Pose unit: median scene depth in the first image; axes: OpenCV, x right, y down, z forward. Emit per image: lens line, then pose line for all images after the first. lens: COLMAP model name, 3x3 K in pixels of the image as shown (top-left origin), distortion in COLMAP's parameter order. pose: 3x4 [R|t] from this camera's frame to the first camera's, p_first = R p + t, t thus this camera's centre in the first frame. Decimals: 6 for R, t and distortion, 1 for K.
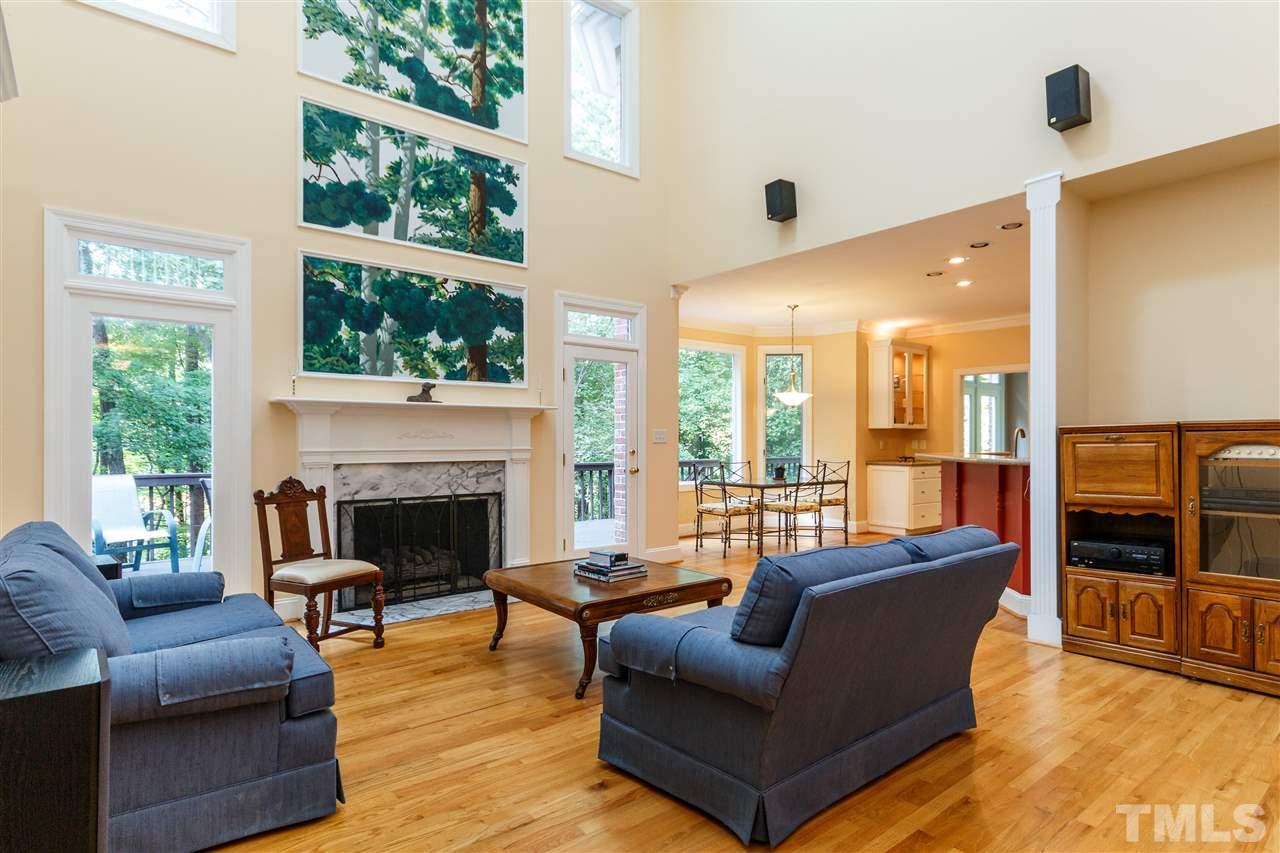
lens RADIAL K [[672.5, 0, 640.7], [0, 672.5, 439.5], [0, 0, 1]] dist [0.005130, 0.000769]
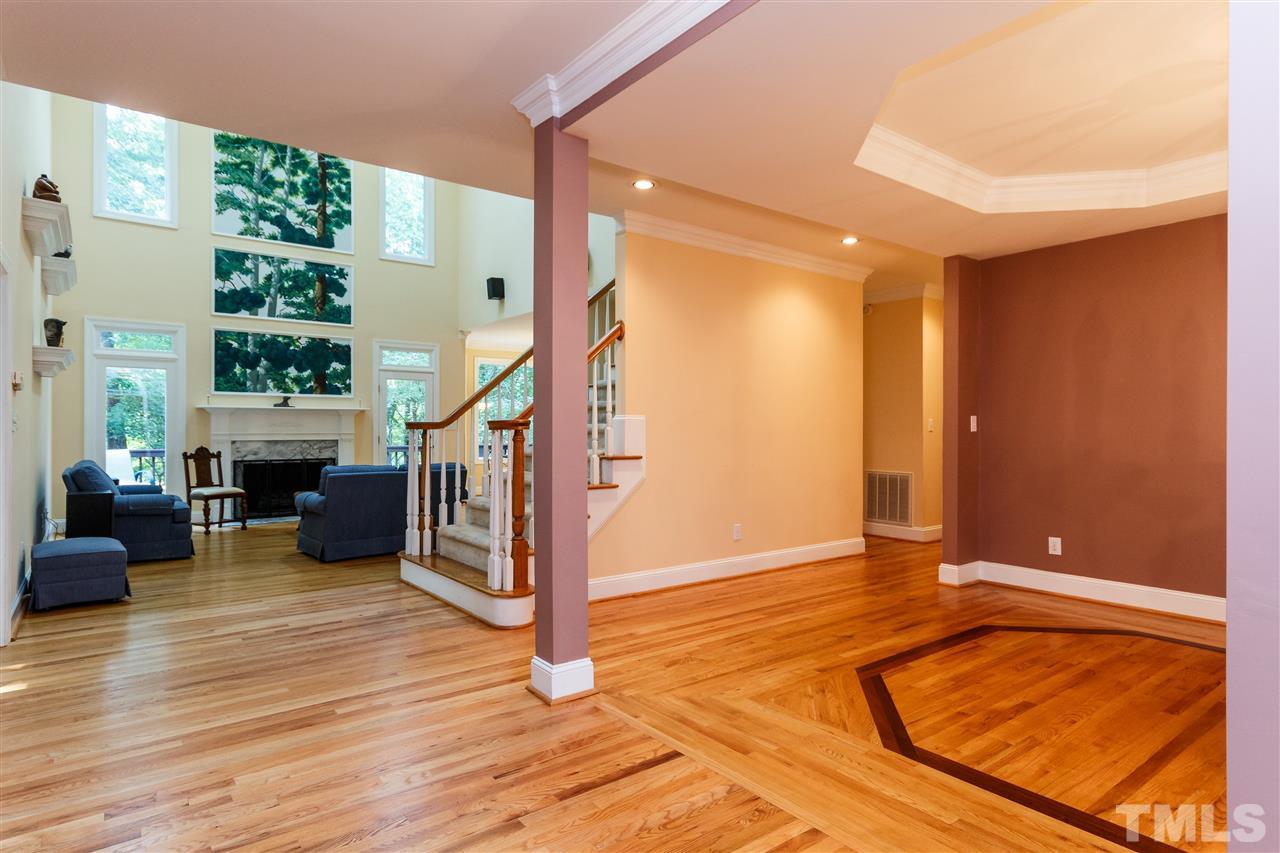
lens RADIAL K [[686.1, 0, 619.4], [0, 686.1, 428.0], [0, 0, 1]] dist [0.002547, 0.000531]
pose [[0.999404, 0.001169, -0.034513, 0.626665], [-0.001189, 0.999999, -0.000555, 0.001026], [0.034512, 0.000596, 0.999404, -0.792045]]
